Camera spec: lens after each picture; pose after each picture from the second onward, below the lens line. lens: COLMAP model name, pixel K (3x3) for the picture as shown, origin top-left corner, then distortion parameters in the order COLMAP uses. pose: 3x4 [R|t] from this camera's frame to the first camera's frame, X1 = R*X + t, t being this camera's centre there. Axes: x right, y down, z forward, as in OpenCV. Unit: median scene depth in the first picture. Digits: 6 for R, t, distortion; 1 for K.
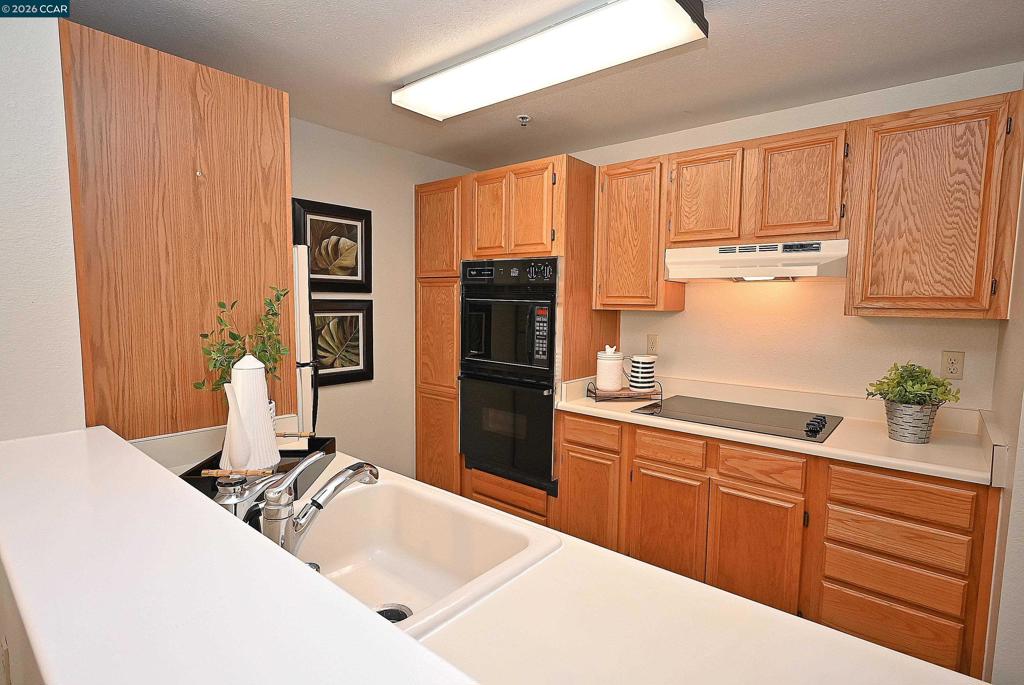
lens RADIAL K [[502.8, 0, 512.0], [0, 502.8, 342.5], [0, 0, 1]] dist [-0.005423, 0.000869]
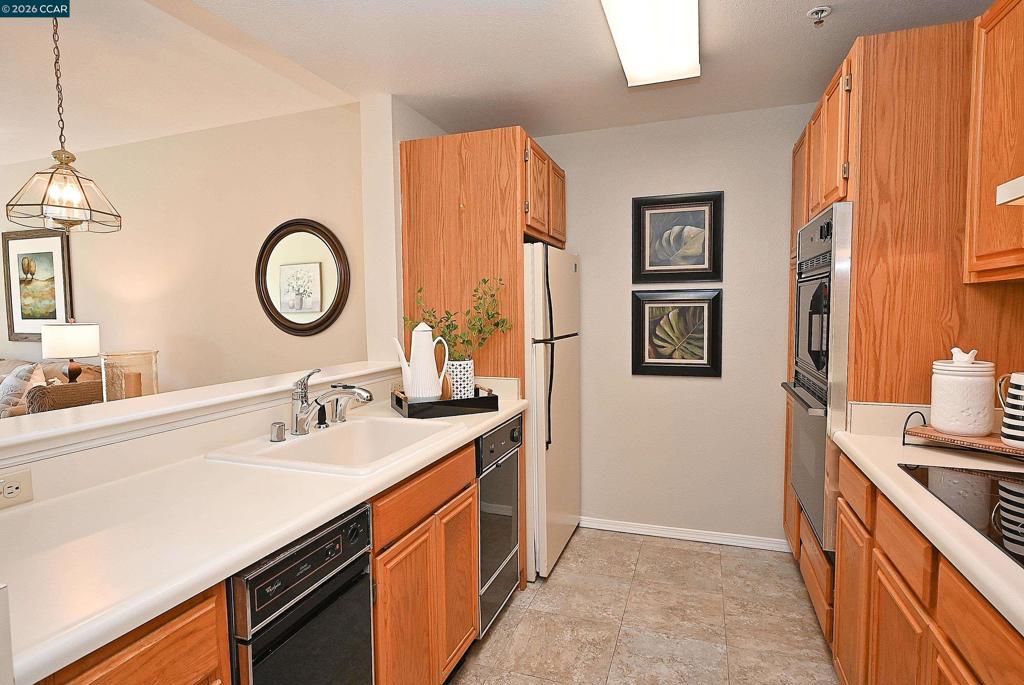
lens RADIAL K [[532.2, 0, 512.0], [0, 532.2, 342.5], [0, 0, 1]] dist [-0.005024, 0.000309]
pose [[0.345241, 0.041046, -0.937616, 0.554656], [-0.063374, 0.997782, 0.020345, 0.018271], [0.936372, 0.052396, 0.347077, 0.358033]]
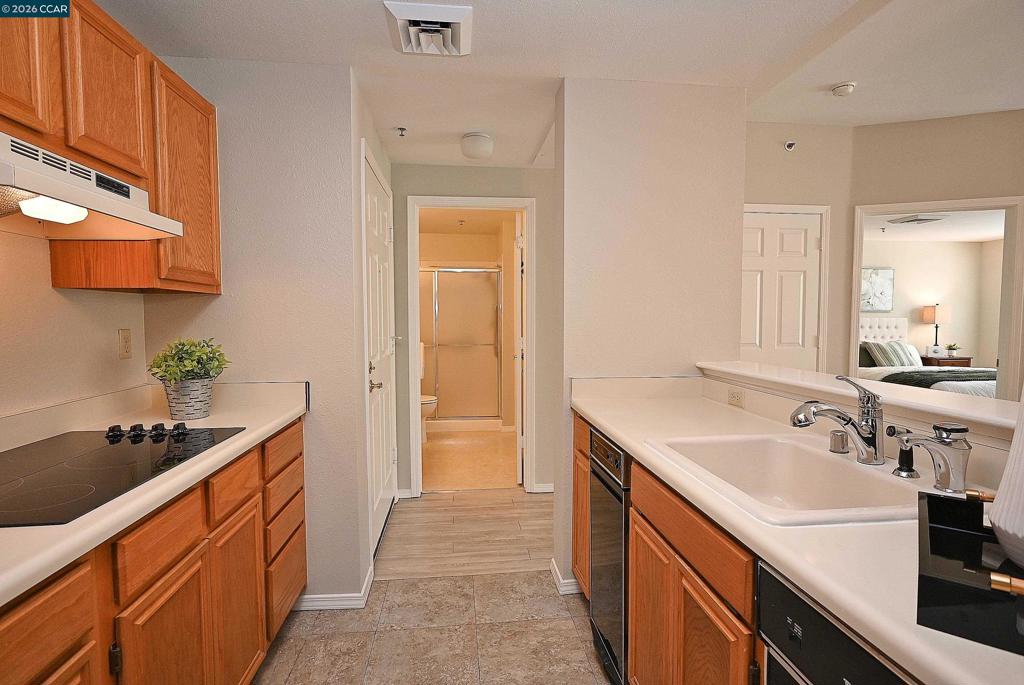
lens RADIAL K [[505.5, 0, 512.0], [0, 505.5, 342.5], [0, 0, 1]] dist [-0.003711, -0.000073]
pose [[-0.722452, -0.044553, 0.689985, -0.238414], [0.052930, 0.991430, 0.119438, -0.024761], [-0.689393, 0.122809, -0.713902, 0.906783]]
